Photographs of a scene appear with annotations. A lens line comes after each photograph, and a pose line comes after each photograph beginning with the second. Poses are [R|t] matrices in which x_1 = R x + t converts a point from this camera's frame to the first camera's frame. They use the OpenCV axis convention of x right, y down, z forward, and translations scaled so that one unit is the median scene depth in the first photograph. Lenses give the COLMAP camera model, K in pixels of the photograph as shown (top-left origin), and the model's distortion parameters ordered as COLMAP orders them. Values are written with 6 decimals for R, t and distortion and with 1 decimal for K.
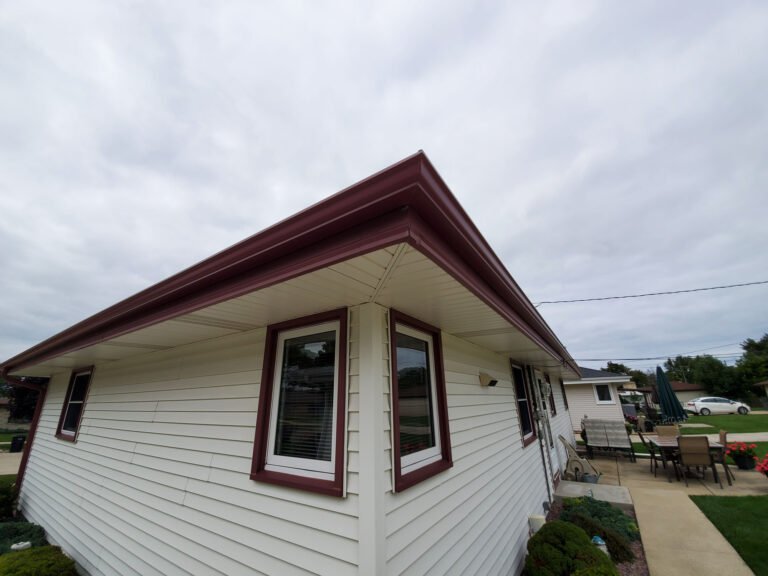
lens RADIAL K [[304.7, 0, 386.9], [0, 304.7, 288.1], [0, 0, 1]] dist [0.000506, -0.011552]
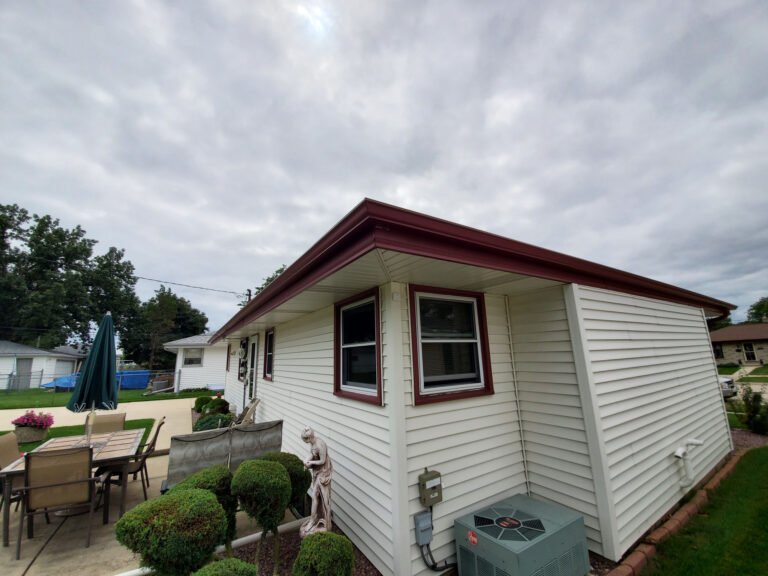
lens RADIAL K [[303.7, 0, 383.8], [0, 303.7, 286.0], [0, 0, 1]] dist [0.003483, -0.011788]
pose [[0.913893, -0.096475, -0.394326, 0.283391], [0.154197, 0.981047, 0.117348, -0.062598], [0.375531, -0.168047, 0.911448, -0.180287]]
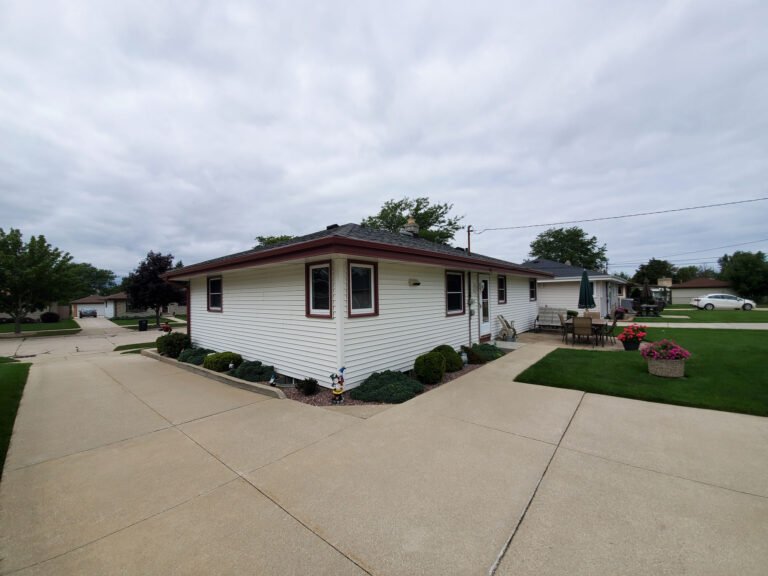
lens RADIAL K [[303.7, 0, 383.8], [0, 303.7, 286.0], [0, 0, 1]] dist [0.003483, -0.011788]
pose [[0.990367, 0.000344, -0.138468, 0.446593], [0.043952, 0.947501, 0.316718, -0.346517], [0.131308, -0.319753, 0.938358, -0.988145]]
